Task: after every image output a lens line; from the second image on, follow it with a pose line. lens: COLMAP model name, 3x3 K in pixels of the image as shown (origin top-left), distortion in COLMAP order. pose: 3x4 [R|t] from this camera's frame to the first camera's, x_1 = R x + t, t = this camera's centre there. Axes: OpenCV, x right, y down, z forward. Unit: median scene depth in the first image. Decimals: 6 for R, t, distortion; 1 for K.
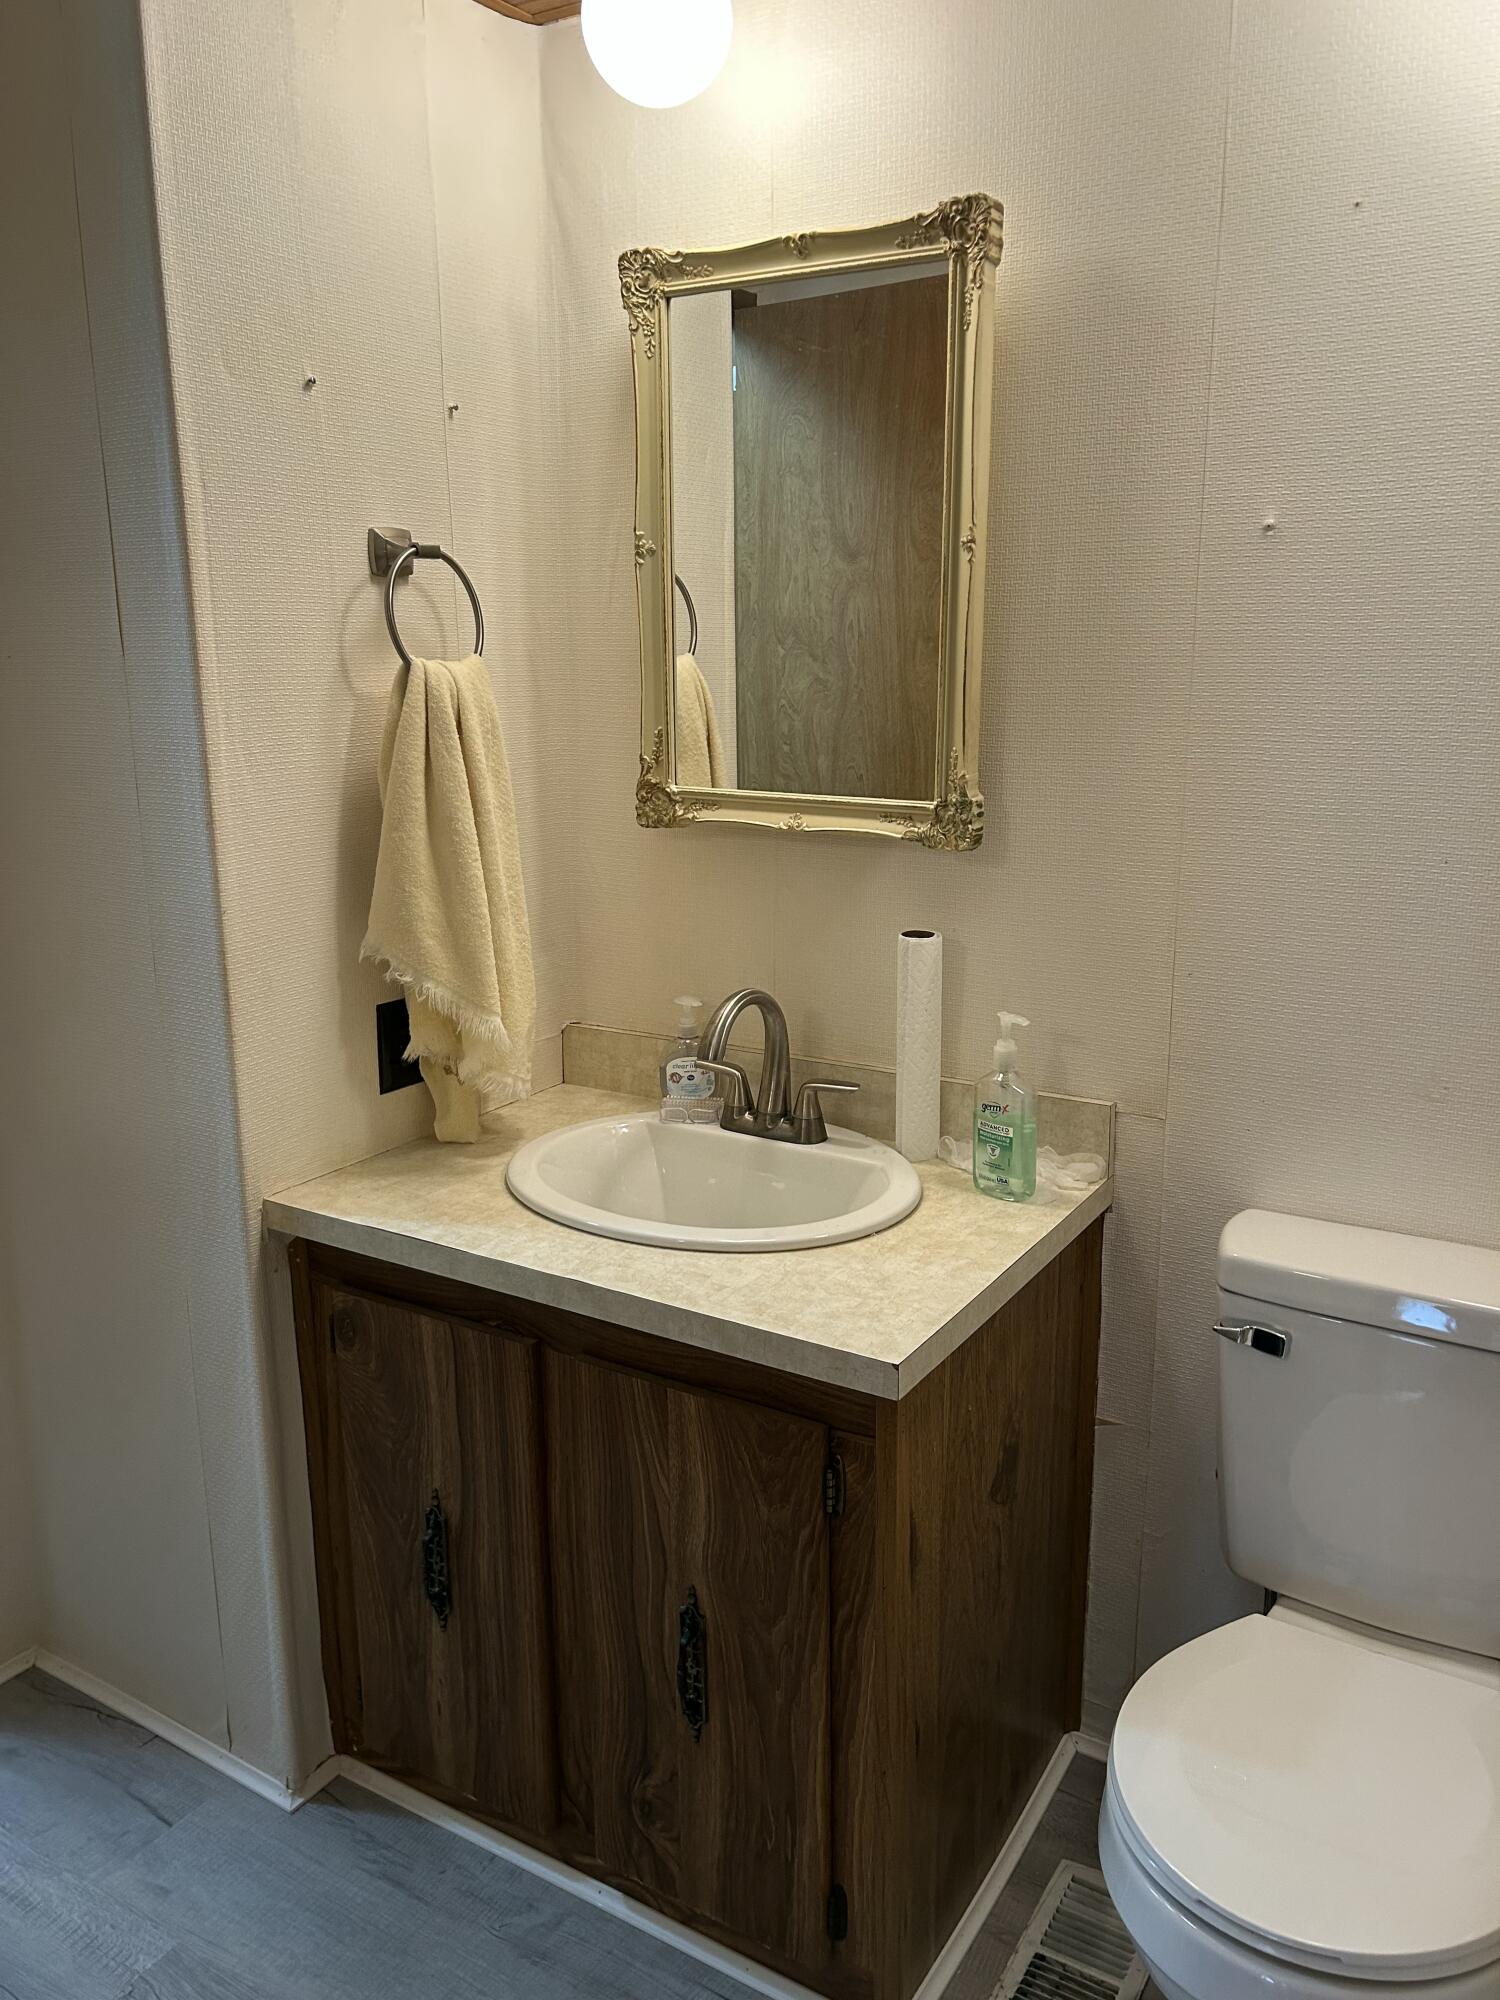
lens RADIAL K [[1504.8, 0, 755.9], [0, 1504.8, 1000.4], [0, 0, 1]] dist [0.057186, -0.071496]
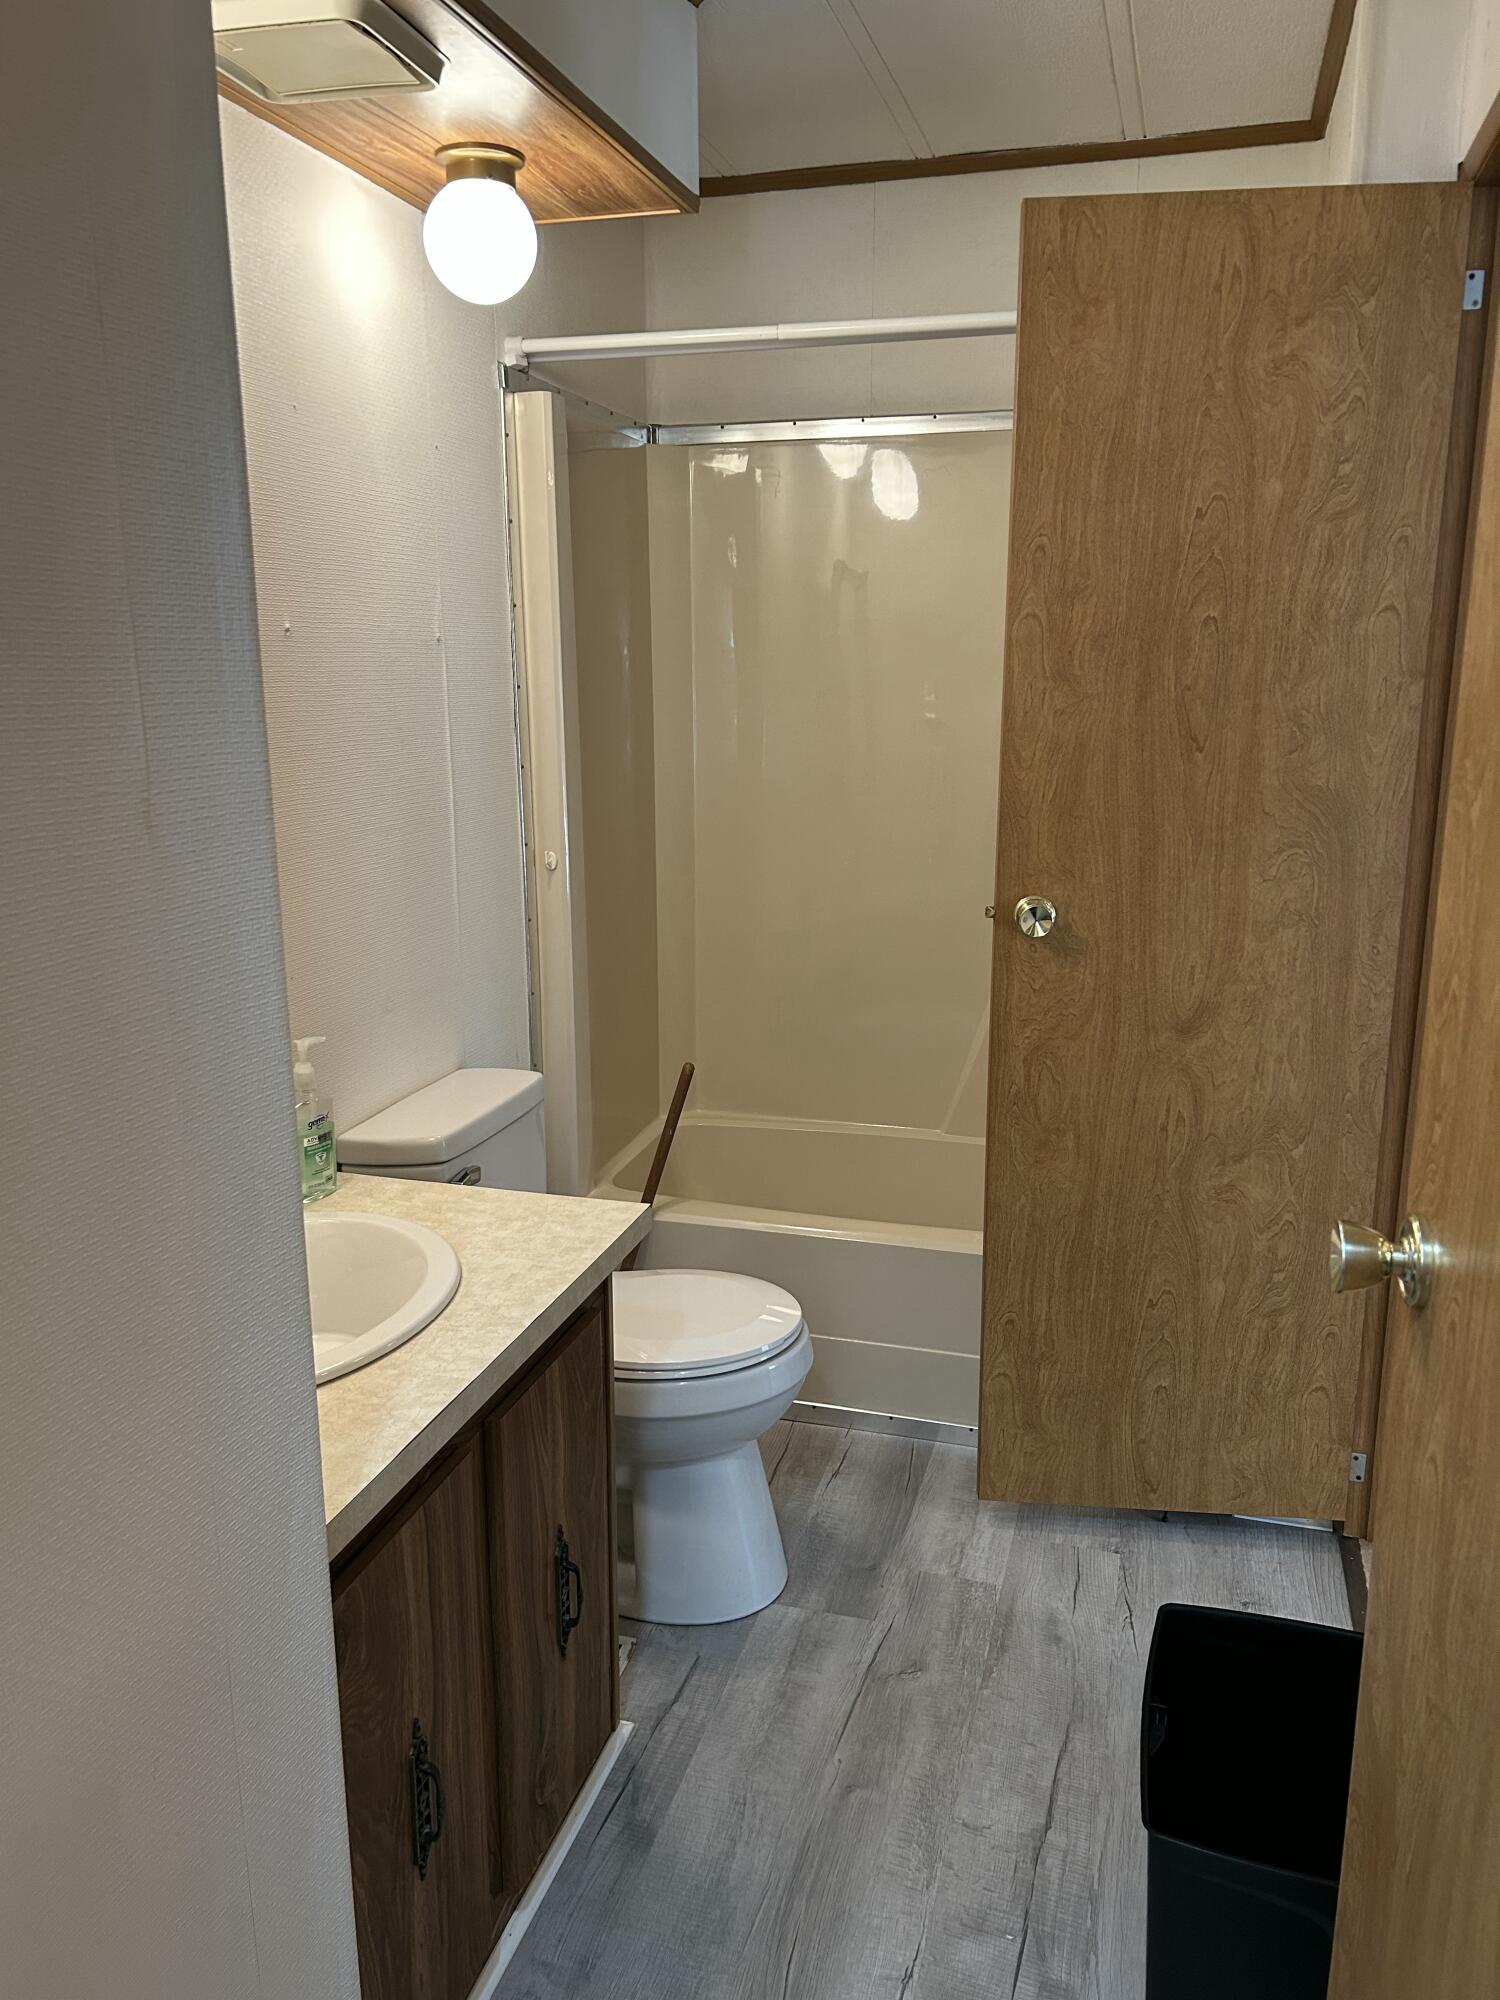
lens RADIAL K [[1504.8, 0, 759.8], [0, 1504.8, 992.8], [0, 0, 1]] dist [0.057186, -0.071496]
pose [[-0.232379, -0.222433, 0.946849, -1.087622], [0.237779, 0.930967, 0.277058, -0.284575], [-0.943112, 0.289524, -0.163448, 0.916432]]
